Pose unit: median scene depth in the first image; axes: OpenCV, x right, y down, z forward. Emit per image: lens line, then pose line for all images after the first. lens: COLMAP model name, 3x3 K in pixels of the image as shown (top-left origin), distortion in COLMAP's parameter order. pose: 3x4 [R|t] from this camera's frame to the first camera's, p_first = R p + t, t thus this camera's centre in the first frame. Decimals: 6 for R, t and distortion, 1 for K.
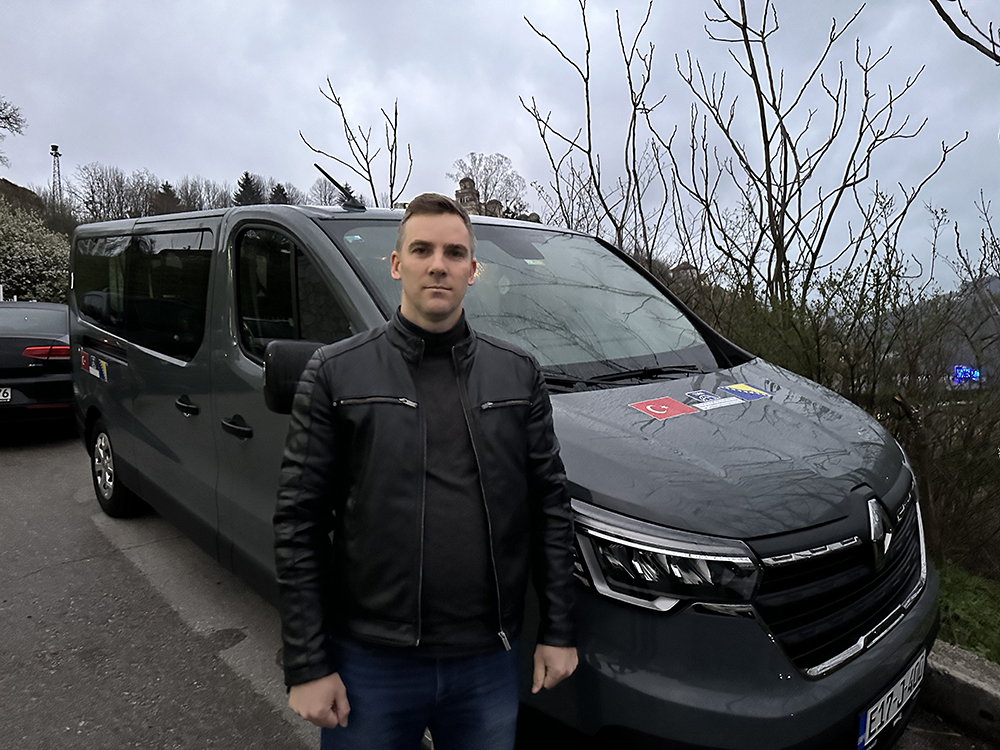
lens RADIAL K [[743.3, 0, 519.0], [0, 743.3, 405.6], [0, 0, 1]] dist [0.089569, -0.121983]
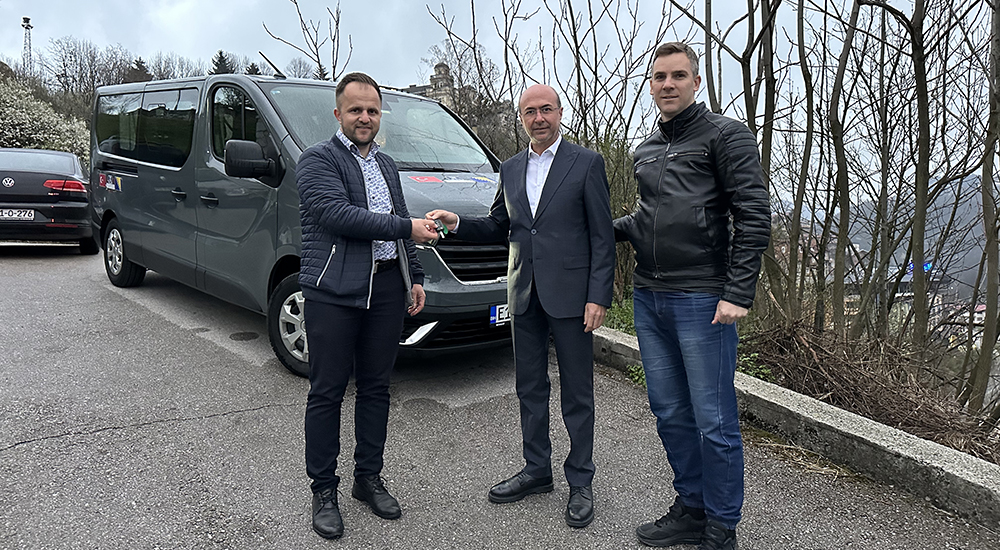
lens RADIAL K [[744.7, 0, 500.0], [0, 744.7, 275.0], [0, 0, 1]] dist [0.089633, -0.103053]
pose [[0.999559, 0.025412, 0.015365, 0.105557], [-0.025068, 0.999440, -0.022177, 0.085474], [-0.015920, 0.021782, 0.999636, -0.288674]]
